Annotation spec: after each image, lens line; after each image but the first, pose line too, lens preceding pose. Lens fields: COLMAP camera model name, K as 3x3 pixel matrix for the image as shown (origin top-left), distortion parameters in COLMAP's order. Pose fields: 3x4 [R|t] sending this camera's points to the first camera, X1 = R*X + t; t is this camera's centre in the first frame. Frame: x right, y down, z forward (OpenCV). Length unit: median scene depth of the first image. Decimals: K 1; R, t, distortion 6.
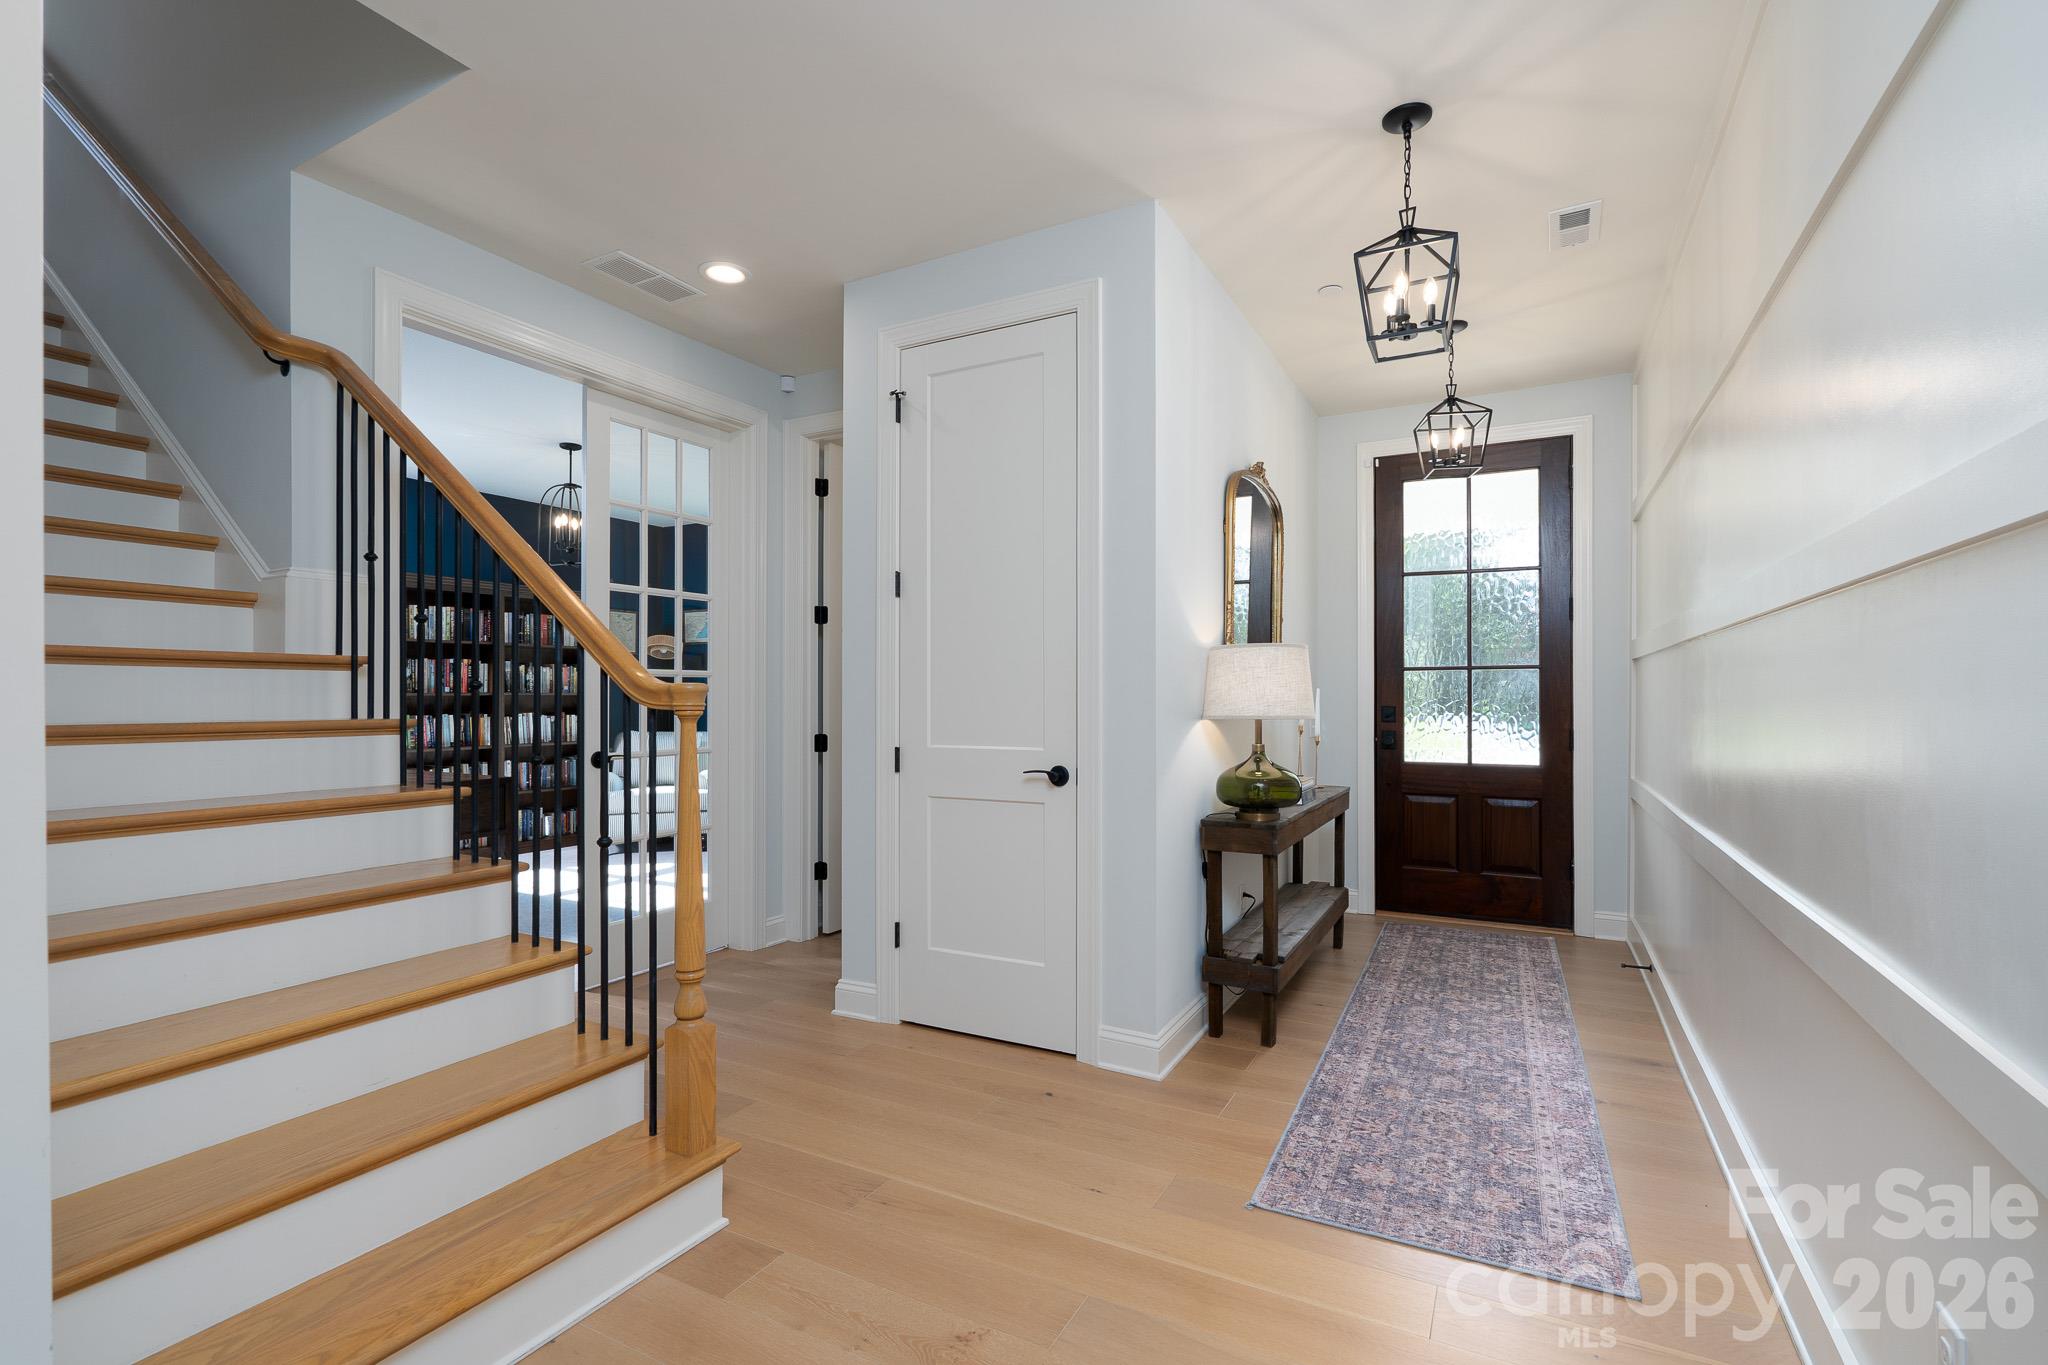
lens RADIAL K [[934.5, 0, 1019.2], [0, 934.5, 682.3], [0, 0, 1]] dist [-0.007174, 0.002398]
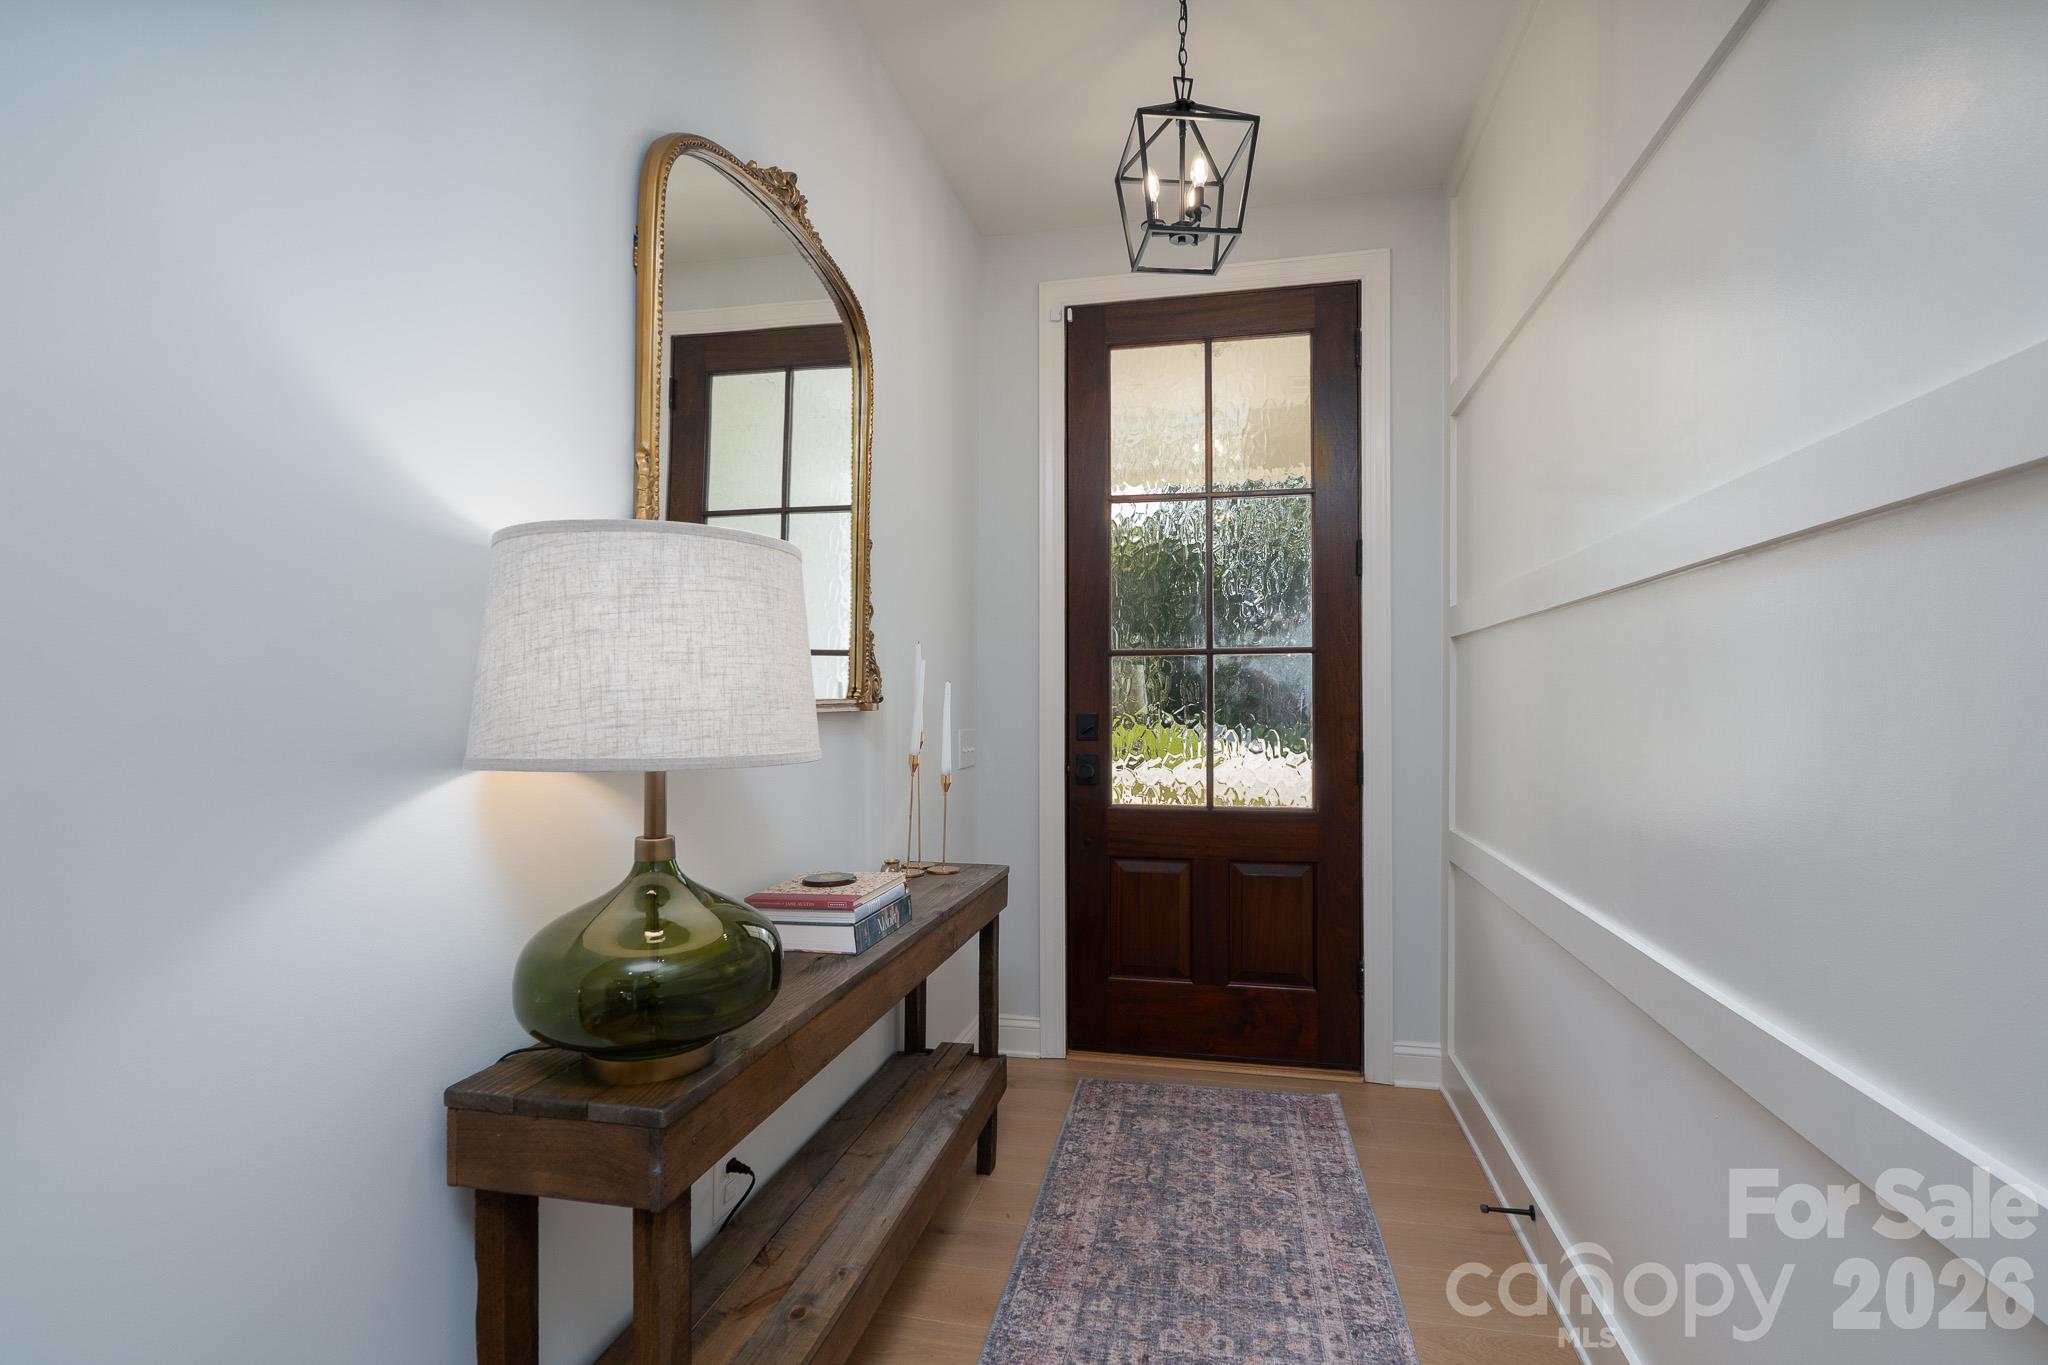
lens RADIAL K [[934.5, 0, 1028.5], [0, 934.5, 682.5], [0, 0, 1]] dist [-0.007174, 0.002398]
pose [[0.963165, 0.000659, 0.268912, 0.216770], [-0.000115, 0.999998, -0.002039, 0.006644], [-0.268913, 0.001933, 0.963163, 0.470840]]
